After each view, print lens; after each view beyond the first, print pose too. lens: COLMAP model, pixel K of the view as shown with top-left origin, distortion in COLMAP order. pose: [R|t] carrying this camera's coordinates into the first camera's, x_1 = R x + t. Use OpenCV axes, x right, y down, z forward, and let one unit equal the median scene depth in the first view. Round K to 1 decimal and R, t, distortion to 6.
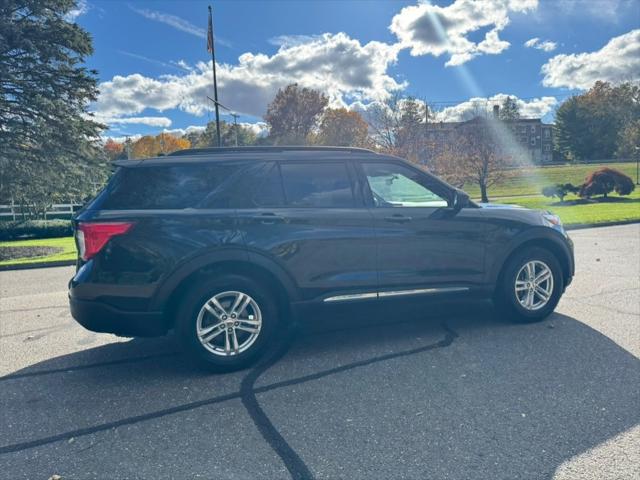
lens RADIAL K [[451.6, 0, 316.5], [0, 451.6, 240.8], [0, 0, 1]] dist [0.041309, -0.049607]
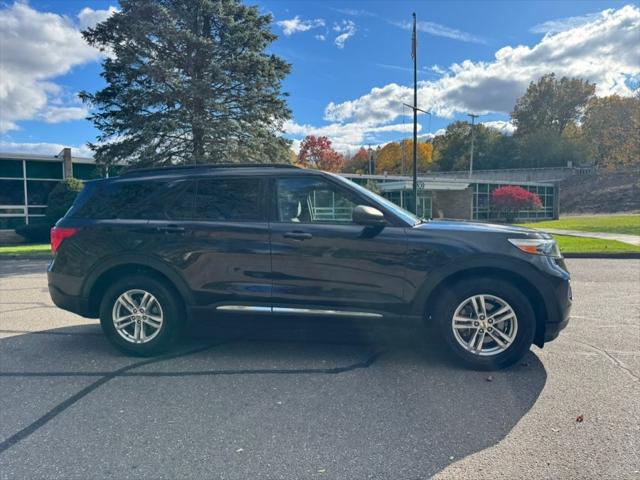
lens RADIAL K [[451.6, 0, 316.5], [0, 451.6, 240.8], [0, 0, 1]] dist [0.041309, -0.049607]
pose [[0.864201, 0.054250, -0.500213, 0.626720], [-0.057650, 0.998299, 0.008669, -0.041866], [0.499832, 0.021346, 0.865859, 0.151857]]
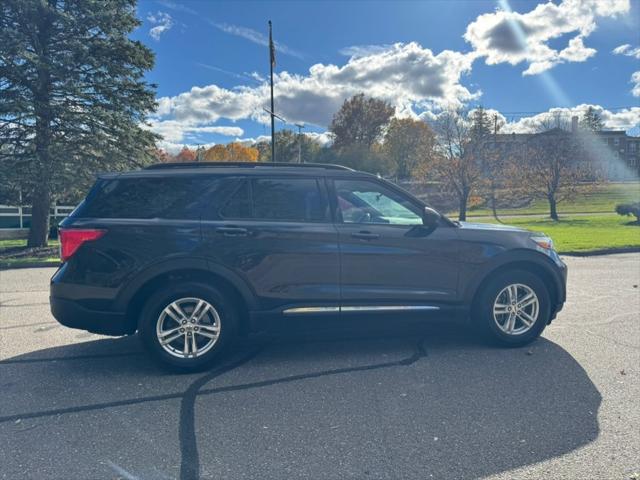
lens RADIAL K [[451.4, 0, 318.5], [0, 451.4, 244.5], [0, 0, 1]] dist [0.046358, -0.061209]
pose [[0.990177, 0.041150, -0.133630, 0.189987], [-0.042845, 0.999033, -0.009836, -0.012227], [0.133096, 0.015465, 0.990983, -0.013592]]
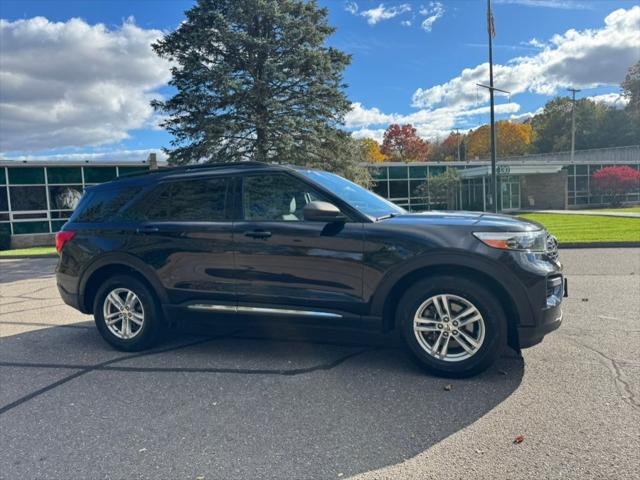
lens RADIAL K [[453.8, 0, 316.5], [0, 453.8, 238.6], [0, 0, 1]] dist [0.010343, -0.007267]
pose [[0.750729, 0.042323, -0.659253, 0.809785], [-0.030294, 0.999101, 0.029643, -0.062150], [0.659915, -0.002283, 0.751337, 0.314485]]
